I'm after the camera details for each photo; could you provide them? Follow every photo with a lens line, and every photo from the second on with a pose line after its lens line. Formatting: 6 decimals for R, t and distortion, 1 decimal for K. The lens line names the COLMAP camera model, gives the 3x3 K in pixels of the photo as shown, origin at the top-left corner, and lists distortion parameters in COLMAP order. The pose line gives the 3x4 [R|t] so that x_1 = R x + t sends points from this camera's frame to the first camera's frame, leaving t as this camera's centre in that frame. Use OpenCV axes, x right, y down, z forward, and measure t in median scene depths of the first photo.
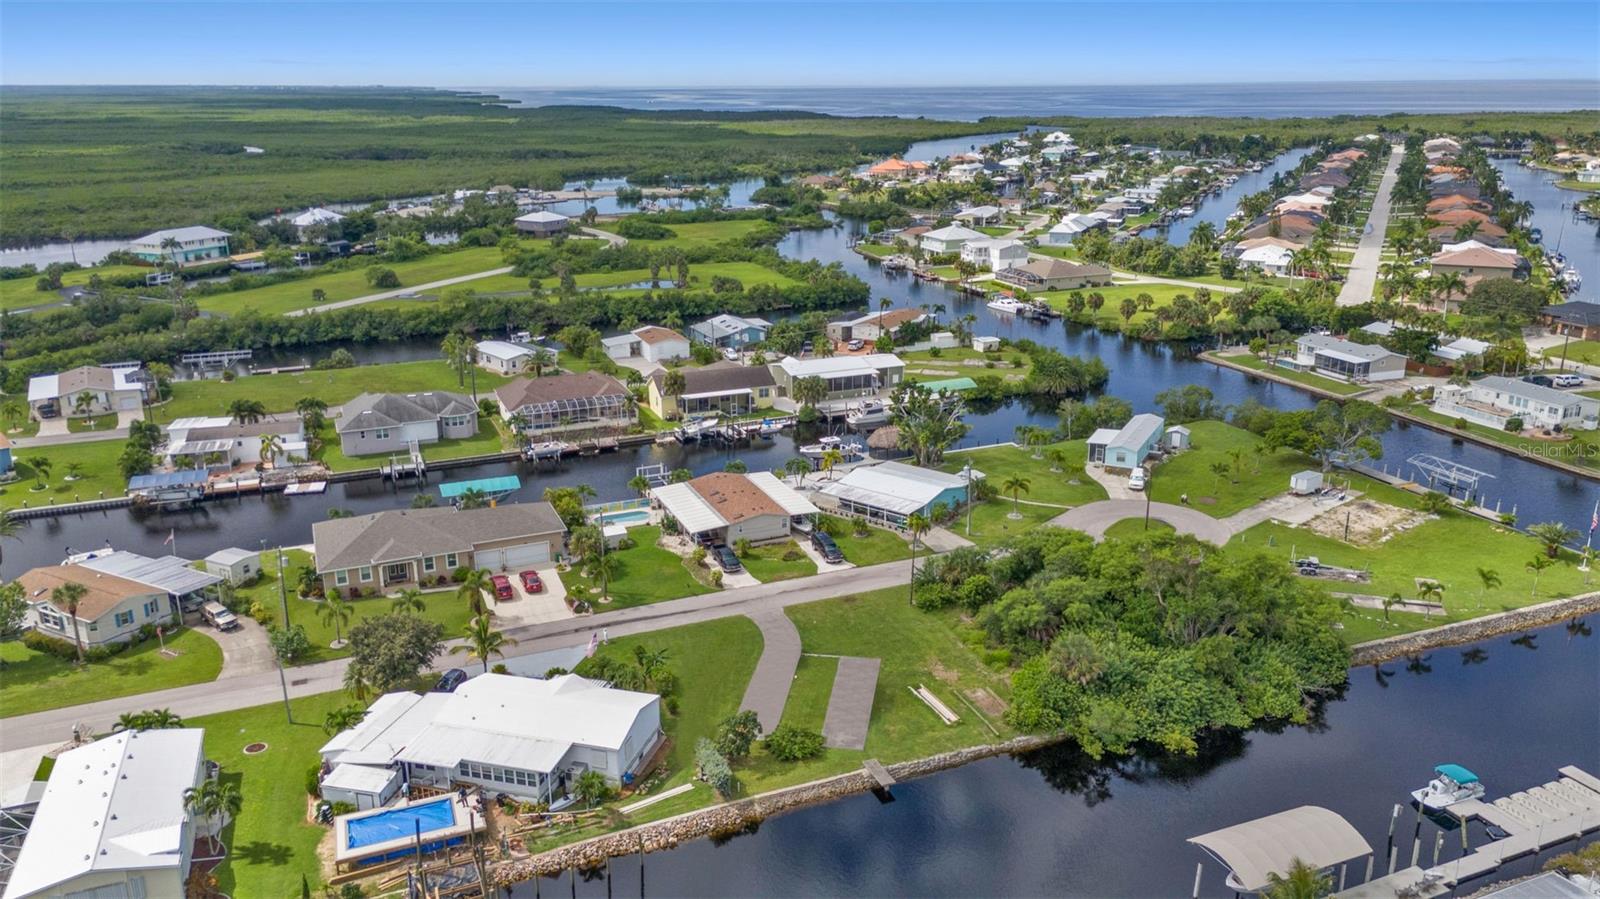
lens RADIAL K [[1168.6, 0, 798.0], [0, 1168.6, 448.6], [0, 0, 1]] dist [0.090577, -0.108107]
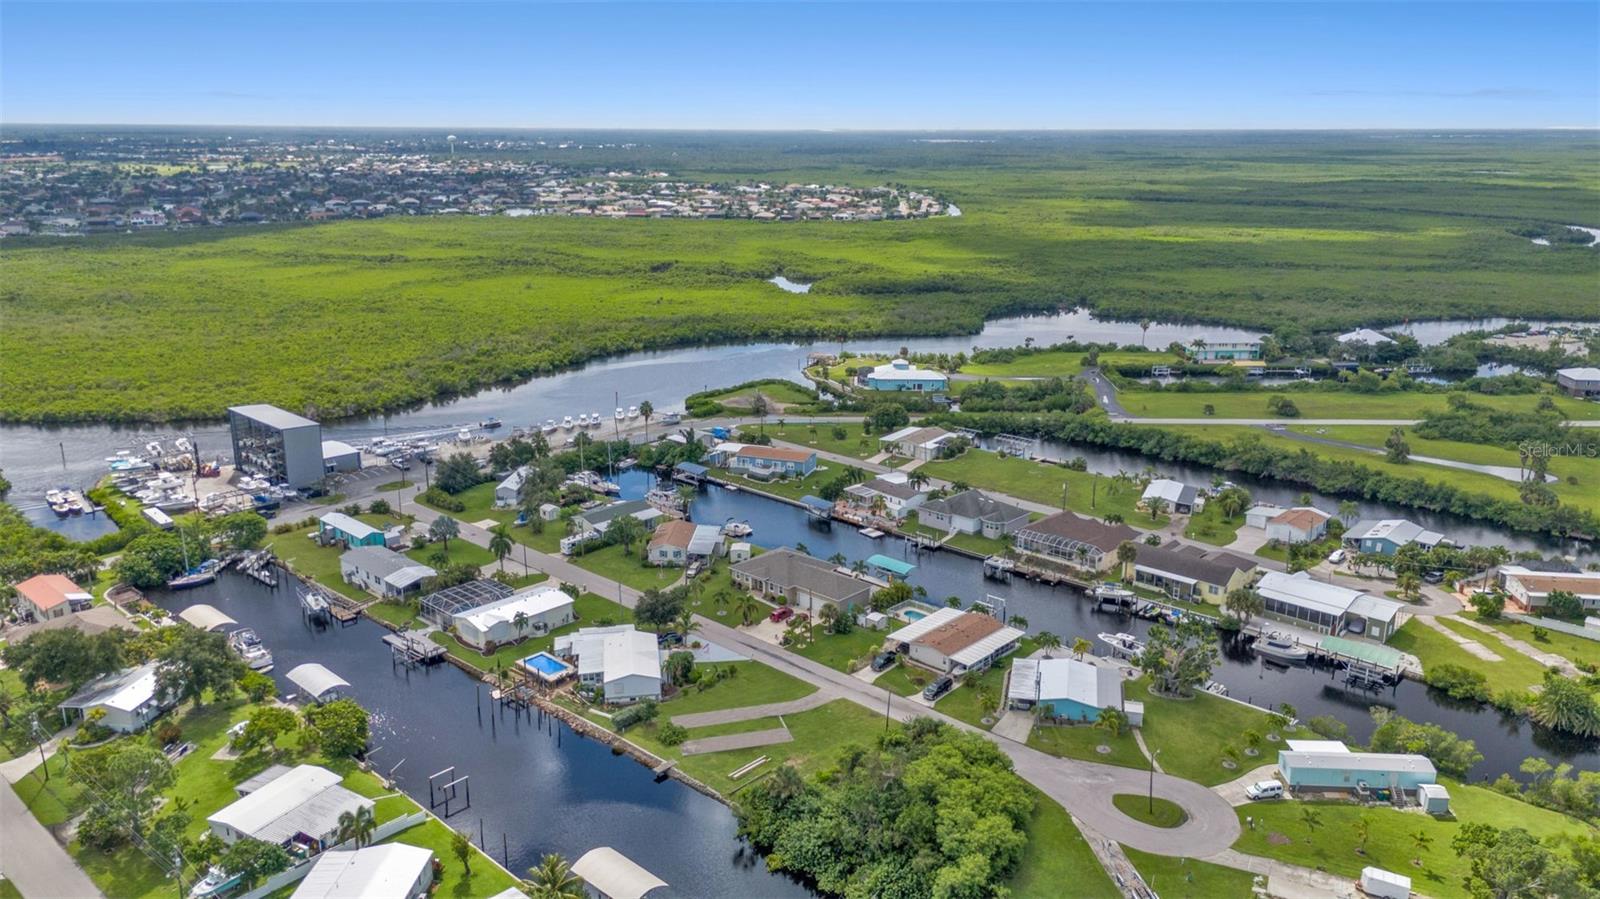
lens RADIAL K [[1168.6, 0, 798.0], [0, 1168.6, 448.6], [0, 0, 1]] dist [0.090577, -0.108107]
pose [[0.414816, 0.244309, -0.876493, 0.803351], [-0.272729, 0.952375, 0.136385, -0.235945], [0.868070, 0.182470, 0.461691, 0.152602]]
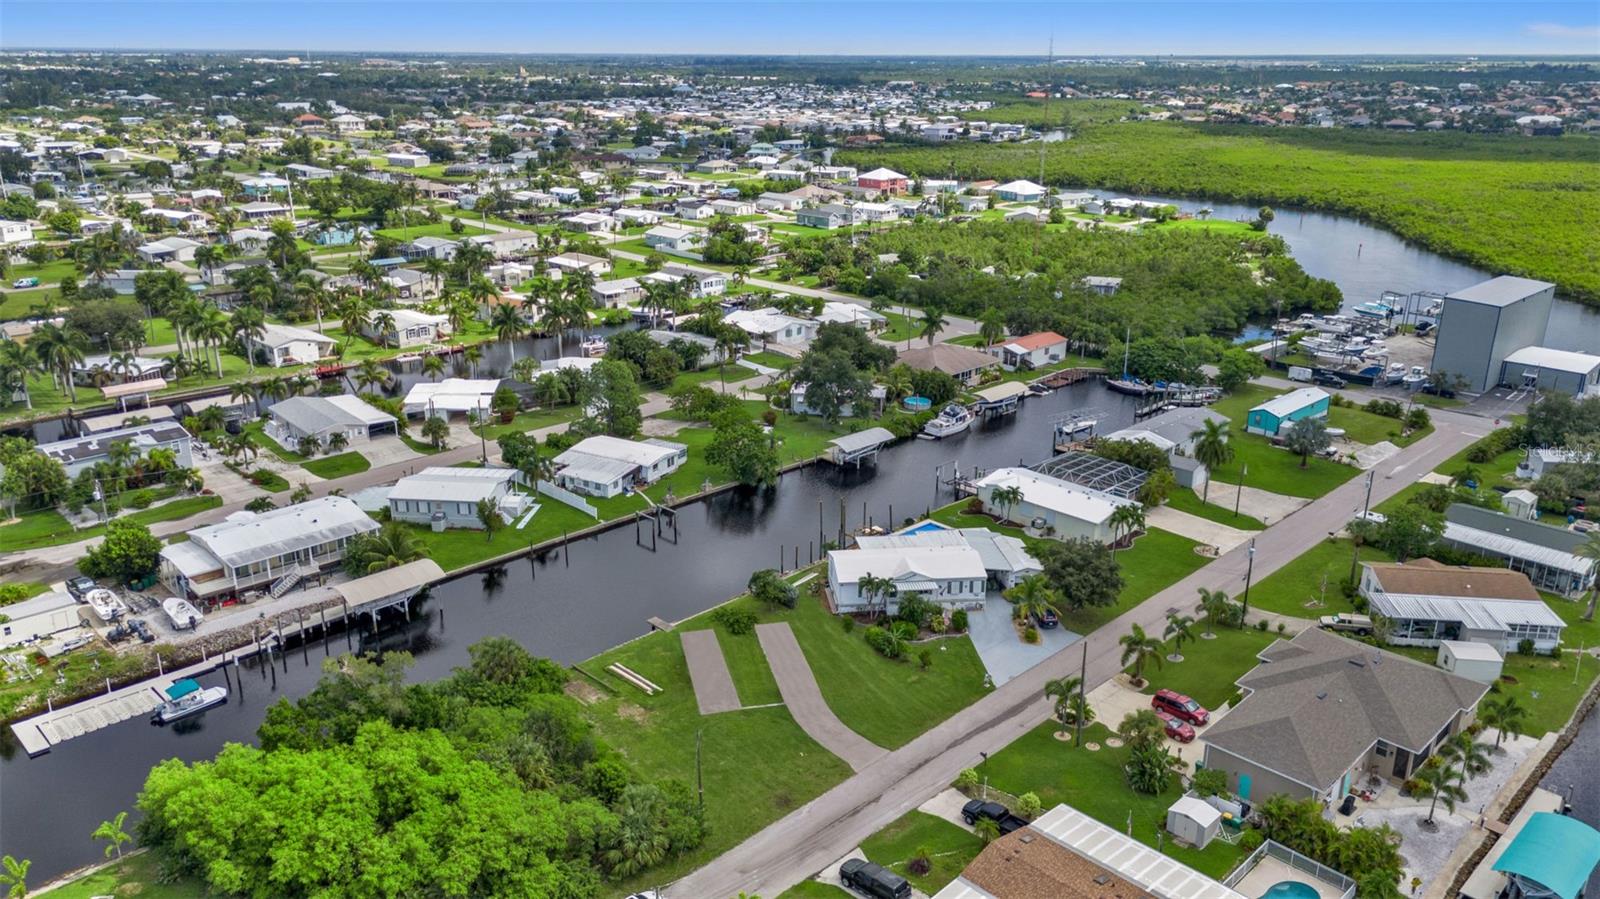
lens RADIAL K [[1168.6, 0, 798.0], [0, 1168.6, 448.6], [0, 0, 1]] dist [0.090577, -0.108107]
pose [[-0.927127, 0.118813, -0.355414, 0.191202], [-0.112535, 0.816368, 0.566463, -0.334263], [0.357452, 0.565179, -0.743506, 0.998956]]
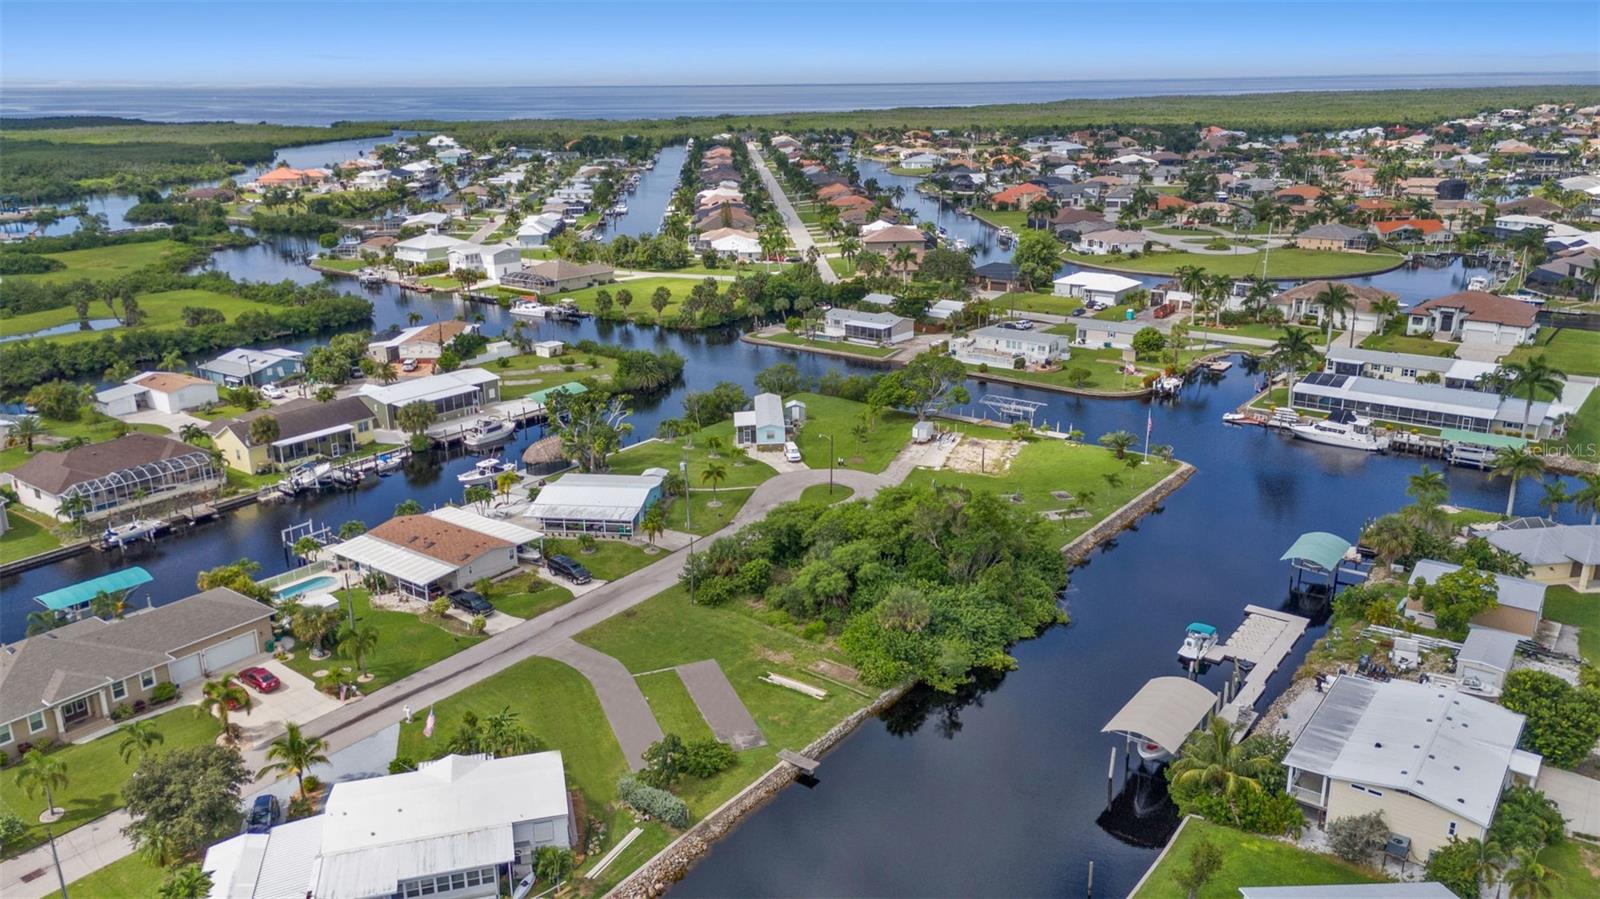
lens RADIAL K [[1168.6, 0, 798.0], [0, 1168.6, 448.6], [0, 0, 1]] dist [0.090577, -0.108107]
pose [[0.861580, -0.154481, 0.483545, -0.199128], [0.155744, 0.987072, 0.037841, -0.014995], [-0.483140, 0.042706, 0.874501, 0.052405]]
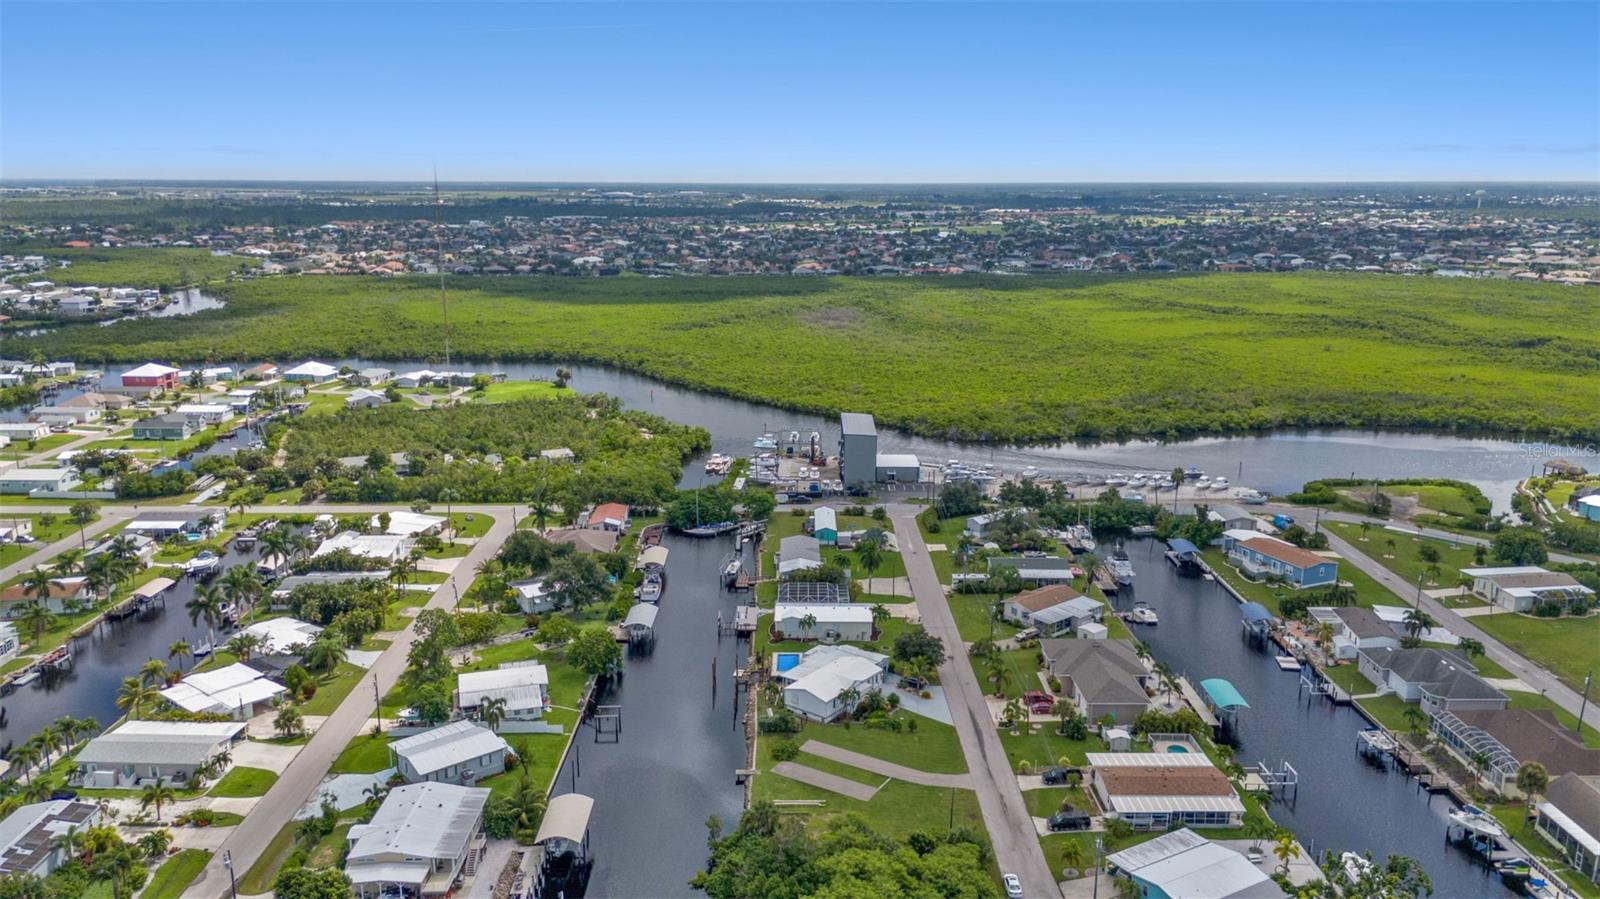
lens RADIAL K [[1168.6, 0, 798.0], [0, 1168.6, 448.6], [0, 0, 1]] dist [0.090577, -0.108107]
pose [[-0.379069, 0.208566, -0.901558, 0.814250], [-0.274187, 0.905204, 0.324695, -0.407184], [0.883815, 0.370277, -0.285949, 0.731378]]
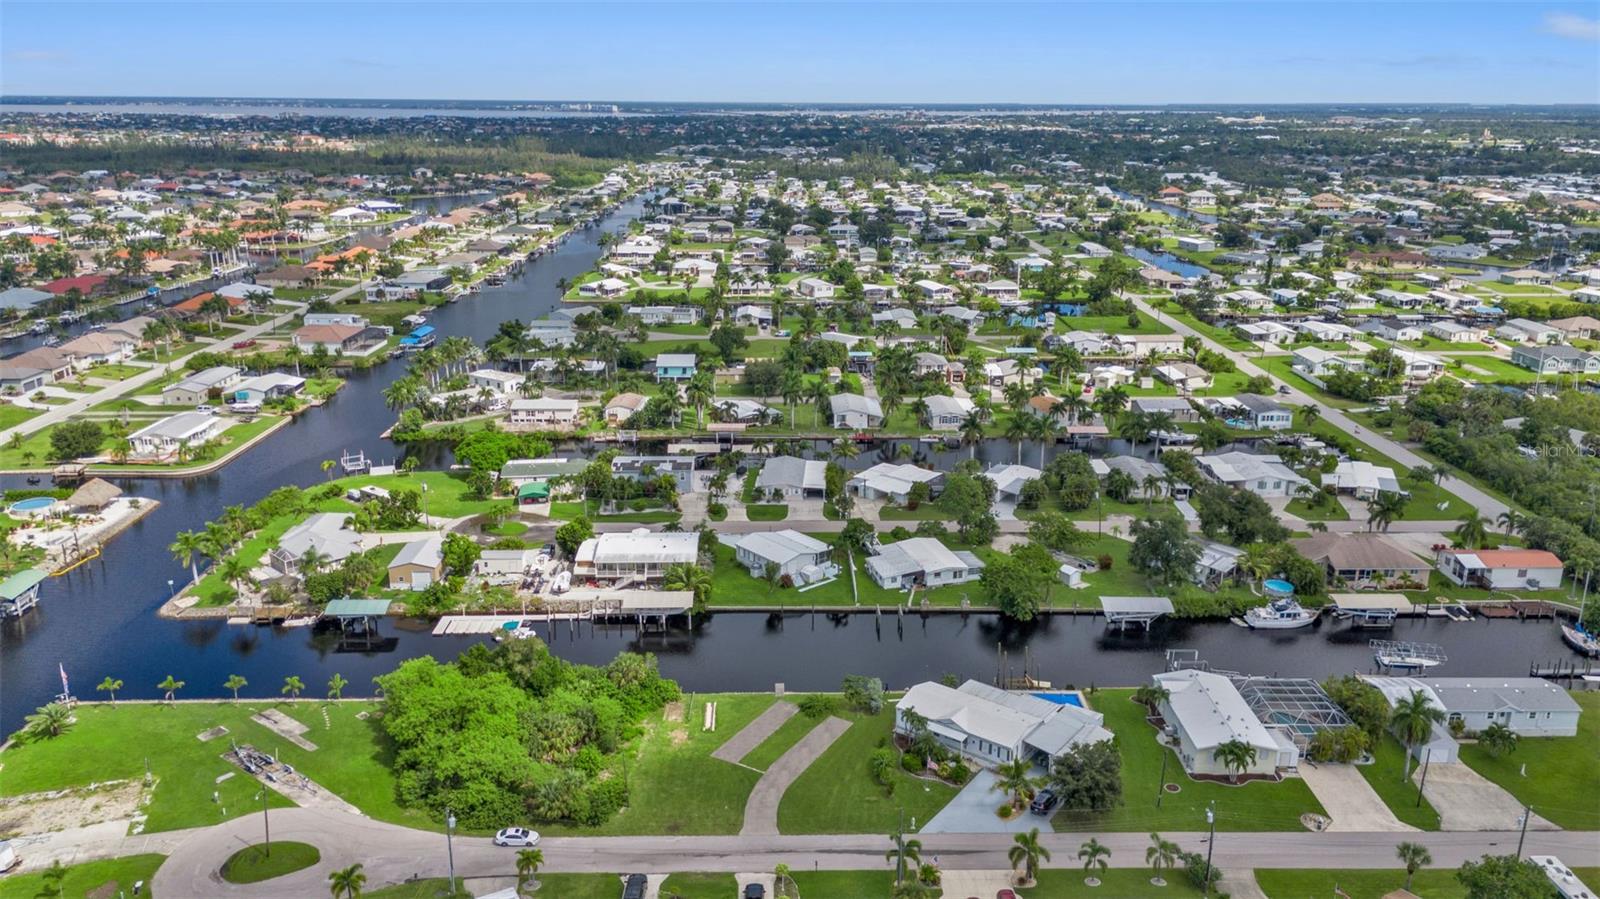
lens RADIAL K [[1168.6, 0, 798.0], [0, 1168.6, 448.6], [0, 0, 1]] dist [0.090577, -0.108107]
pose [[-0.932414, -0.104496, 0.345954, -0.263670], [0.104540, 0.838368, 0.534986, -0.479014], [-0.345941, 0.534995, -0.770782, 1.100545]]
